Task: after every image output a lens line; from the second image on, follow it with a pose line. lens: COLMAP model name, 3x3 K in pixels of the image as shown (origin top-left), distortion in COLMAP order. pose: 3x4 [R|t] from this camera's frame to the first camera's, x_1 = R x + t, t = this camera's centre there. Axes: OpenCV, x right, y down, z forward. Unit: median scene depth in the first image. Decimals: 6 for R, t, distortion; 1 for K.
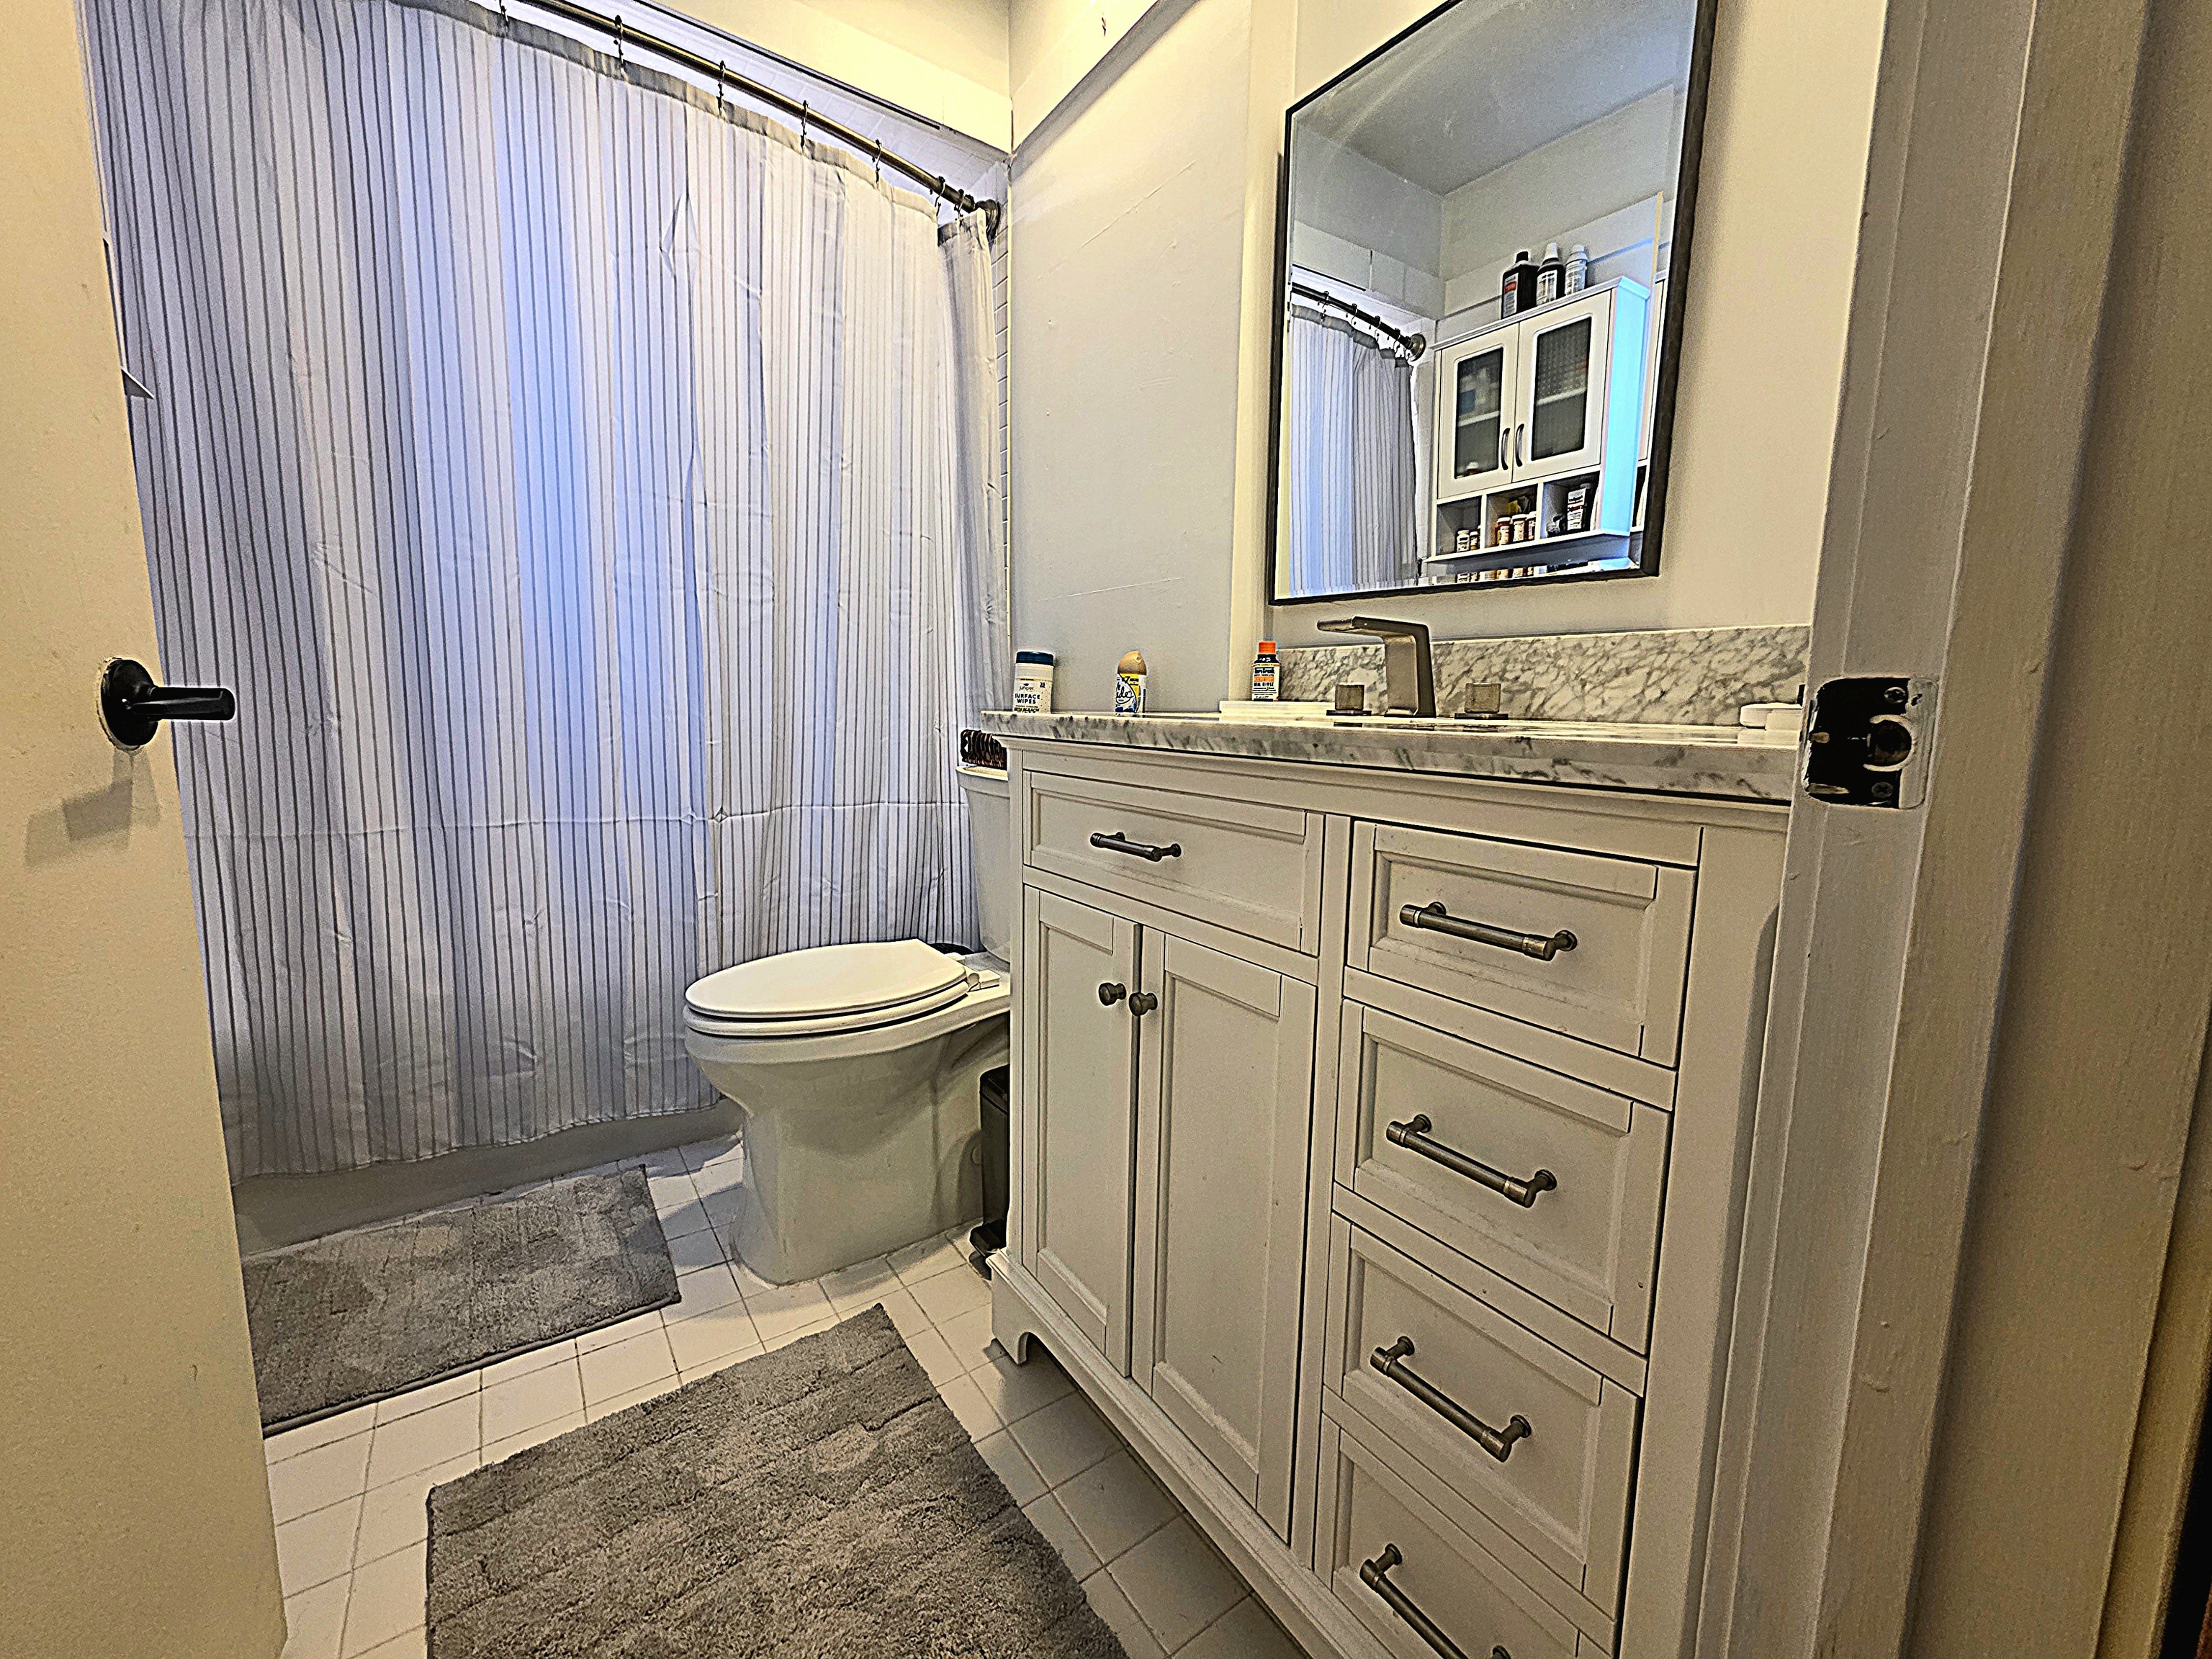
lens RADIAL K [[886.2, 0, 1105.0], [0, 886.2, 813.7], [0, 0, 1]] dist [0.002229, 0.000207]
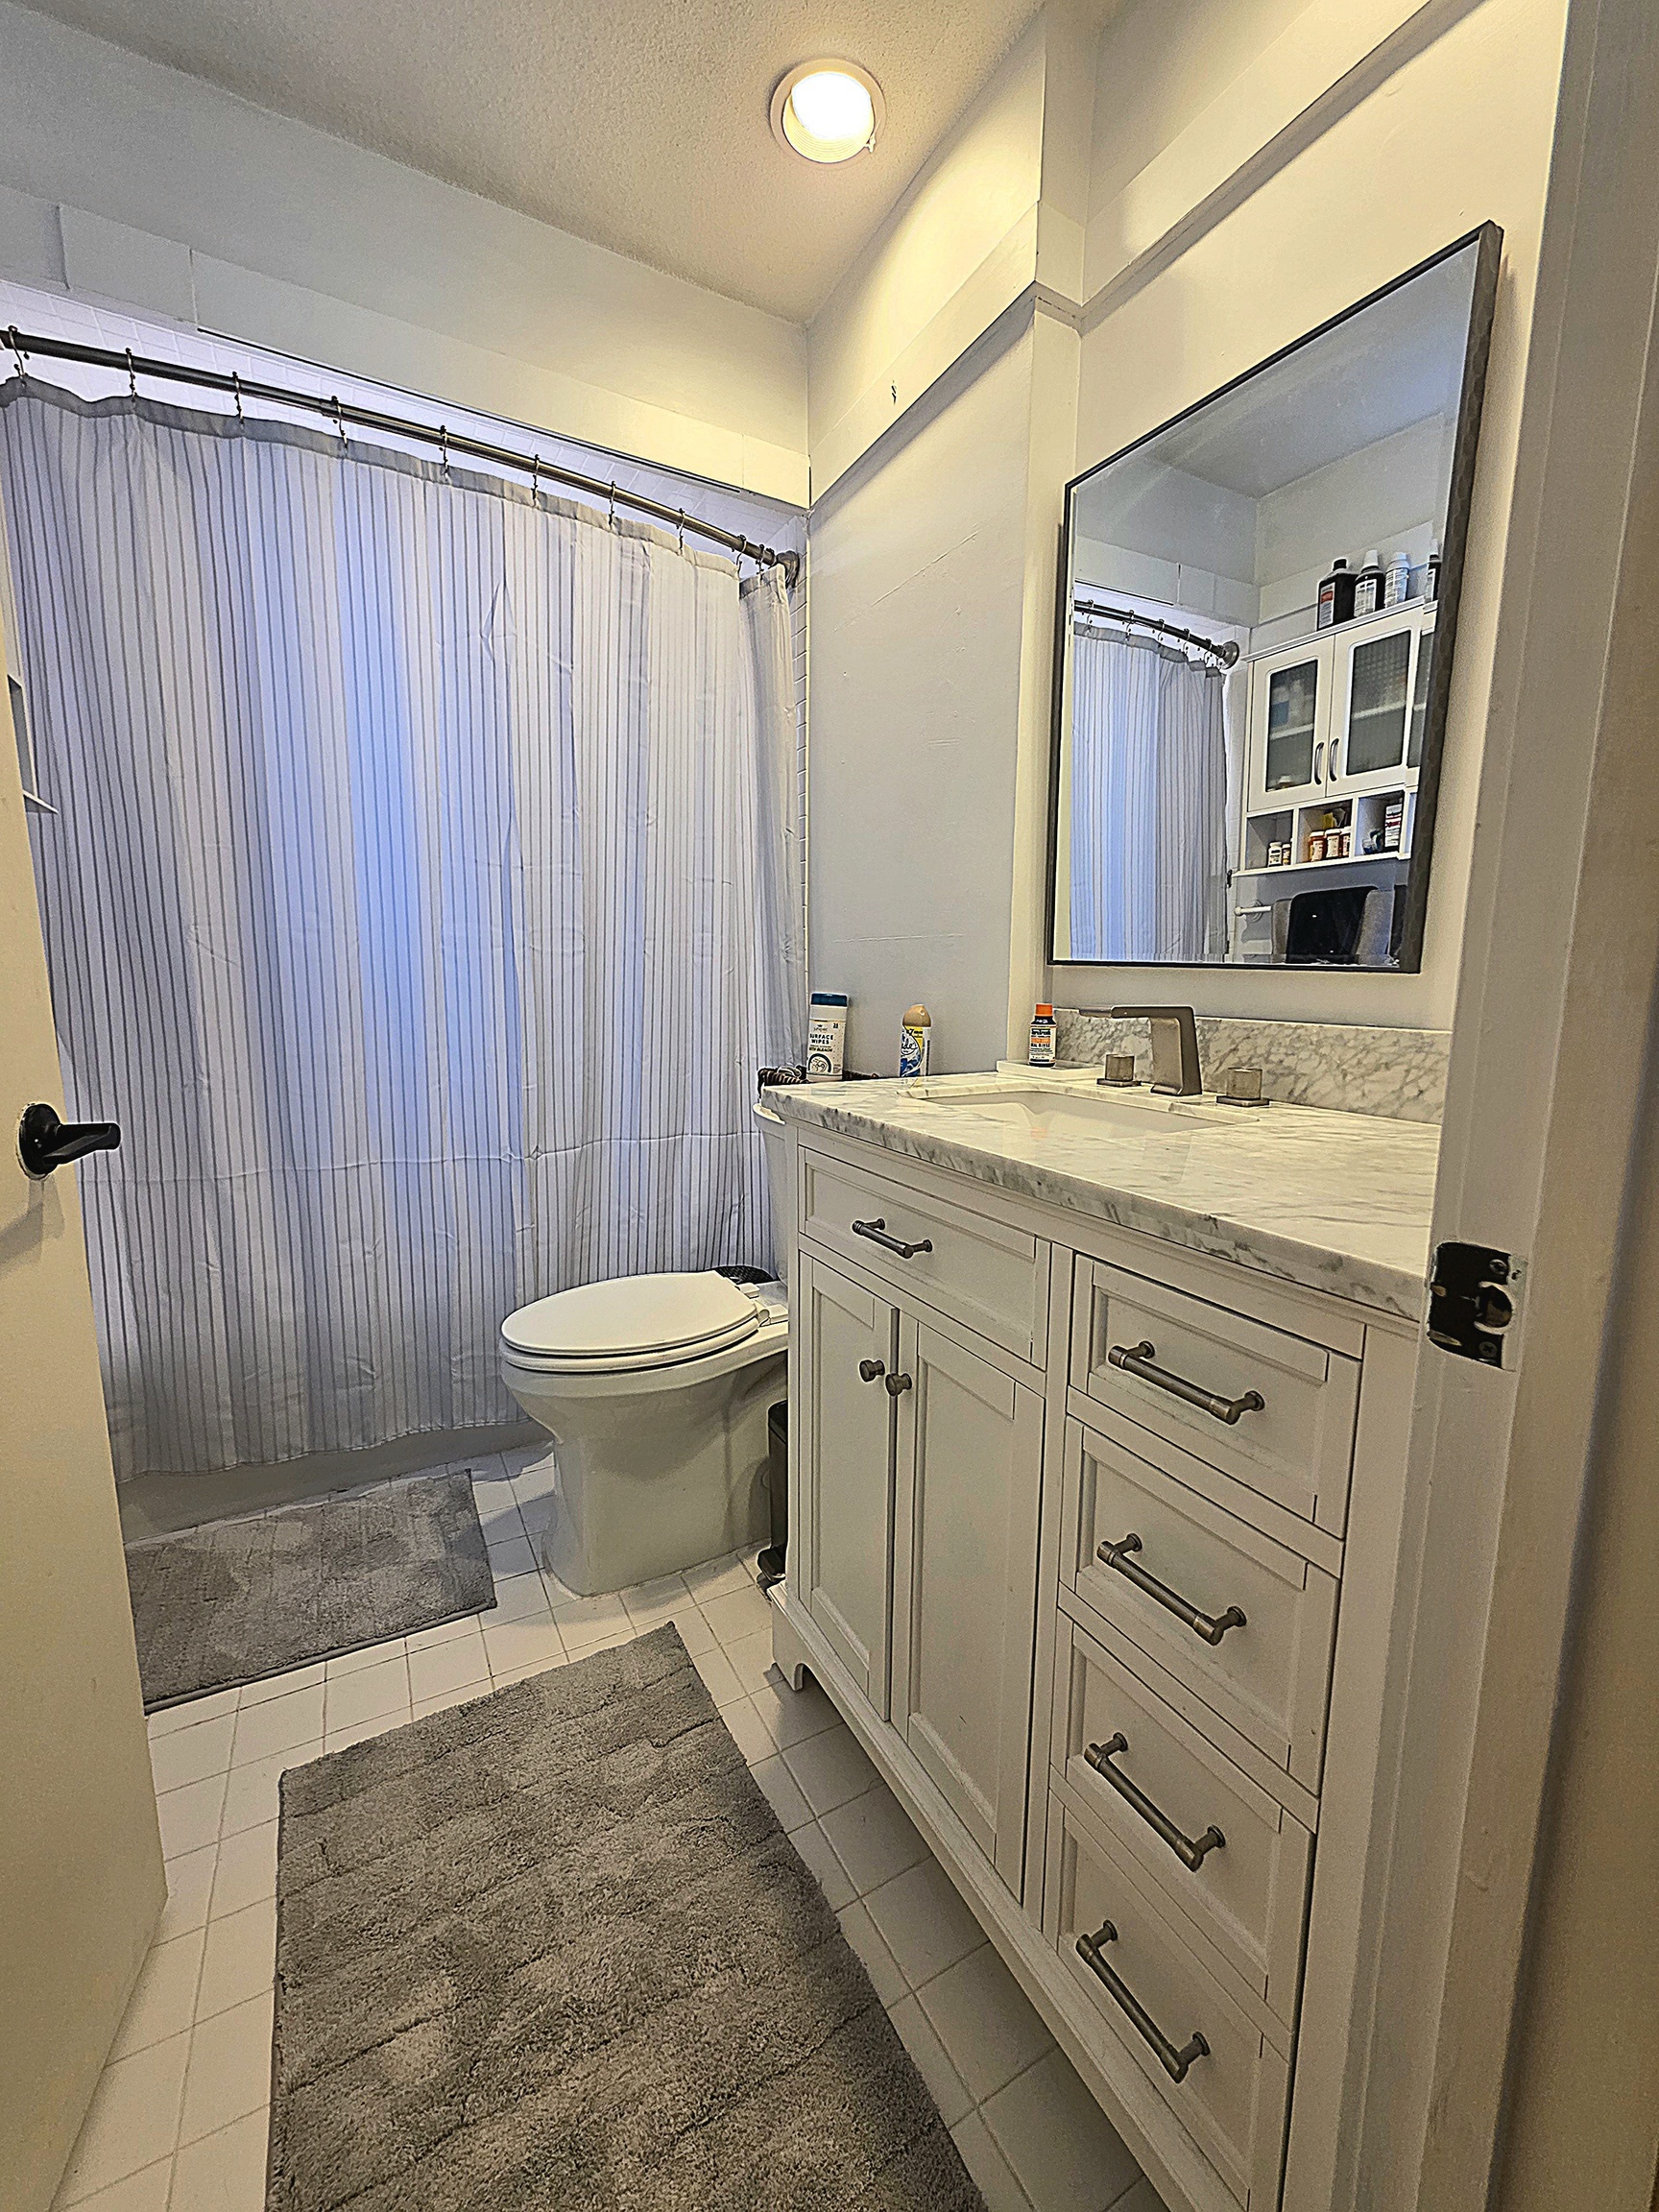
lens RADIAL K [[886.2, 0, 840.5], [0, 886.2, 1101.4], [0, 0, 1]] dist [0.002229, 0.000207]
pose [[0.995005, 0.006866, -0.099585, 0.054510], [-0.005339, 0.999864, 0.015589, -0.100925], [0.099678, -0.014979, 0.994907, -0.048375]]
